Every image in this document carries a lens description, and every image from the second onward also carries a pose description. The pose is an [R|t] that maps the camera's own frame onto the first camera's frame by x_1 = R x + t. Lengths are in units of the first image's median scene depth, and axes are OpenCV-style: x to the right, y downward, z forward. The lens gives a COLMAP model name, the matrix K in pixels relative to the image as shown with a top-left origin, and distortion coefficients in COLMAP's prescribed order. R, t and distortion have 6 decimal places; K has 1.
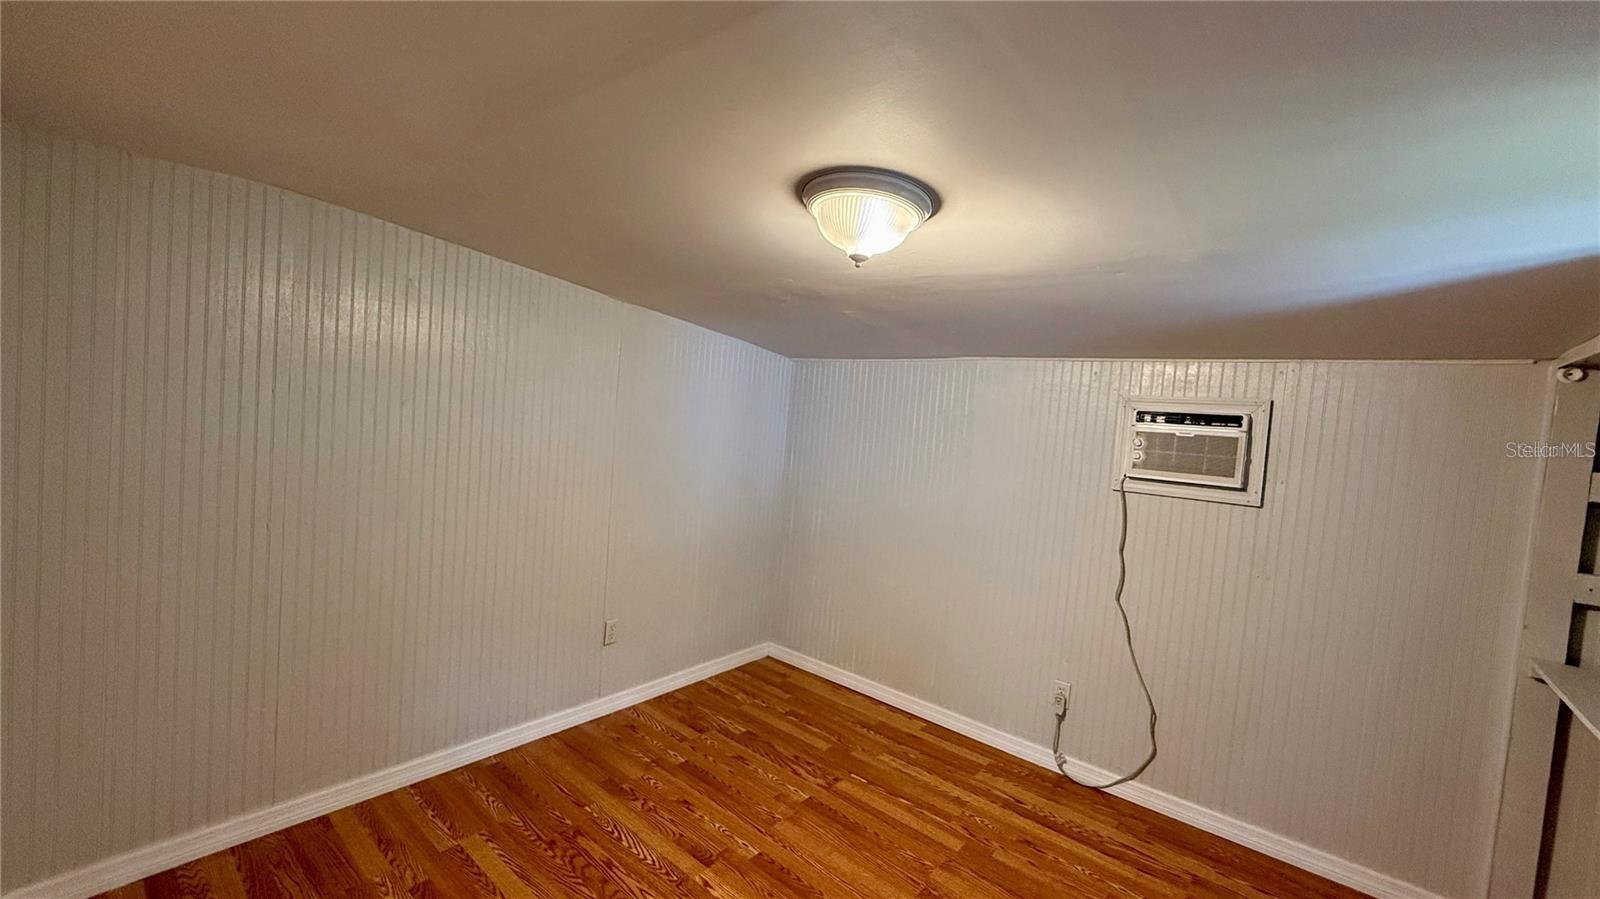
lens RADIAL K [[638.8, 0, 800.0], [0, 638.8, 449.5], [0, 0, 1]] dist [0.001902, -0.000082]
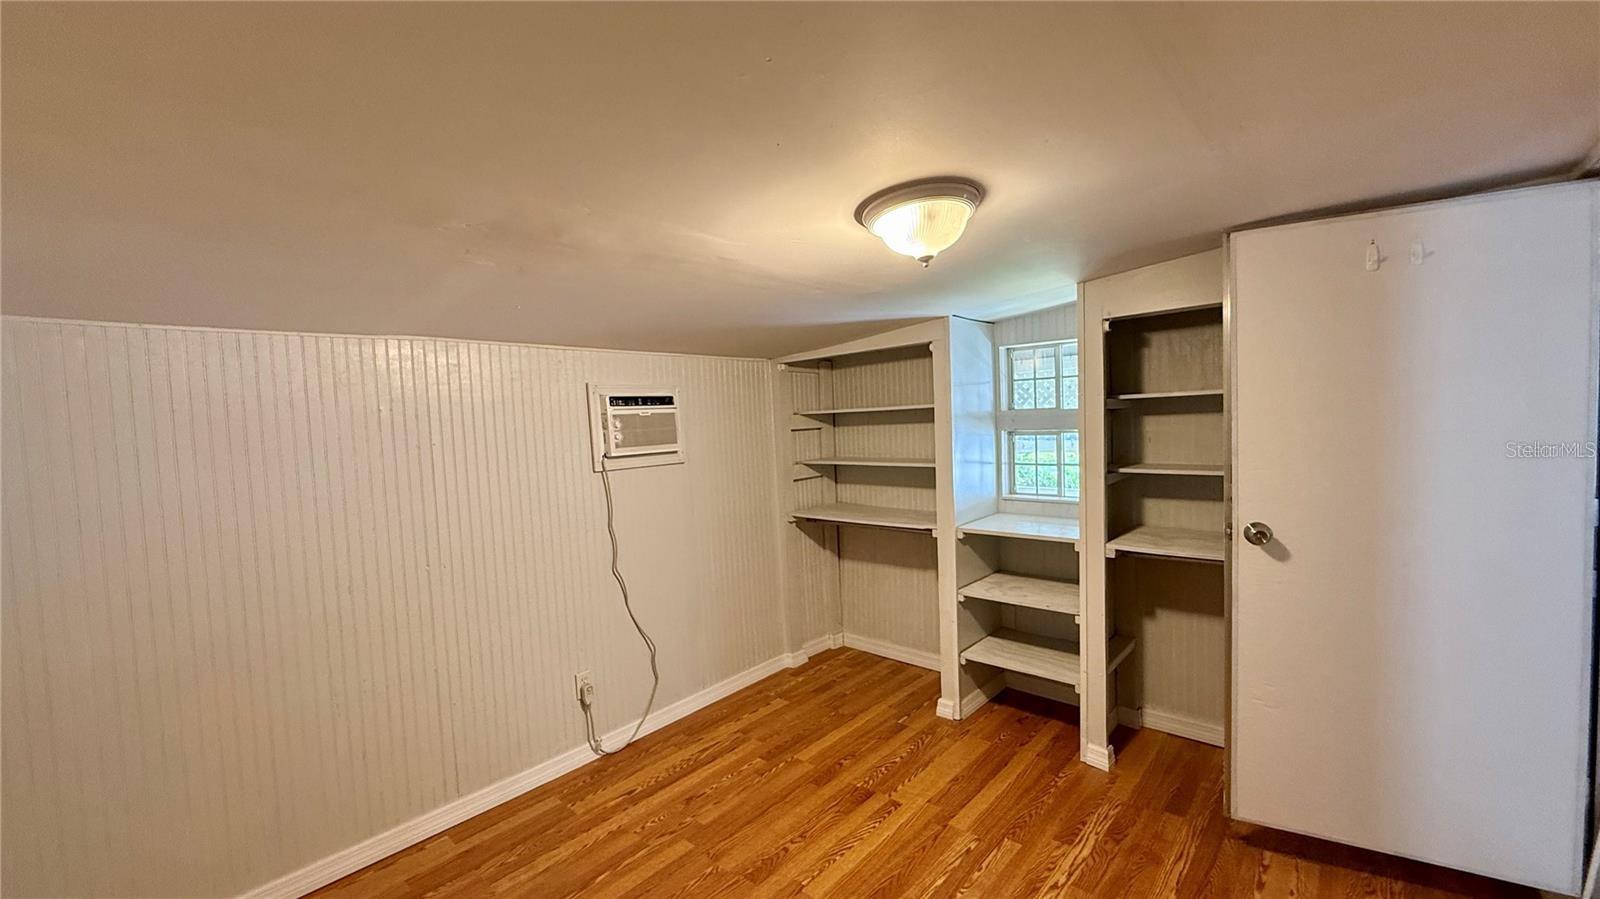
lens RADIAL K [[638.8, 0, 800.0], [0, 638.8, 449.5], [0, 0, 1]] dist [0.001902, -0.000082]
pose [[0.029312, -0.118337, 0.992541, -0.580462], [0.096079, 0.988703, 0.115042, -0.066824], [-0.994942, 0.091990, 0.040350, 0.655593]]
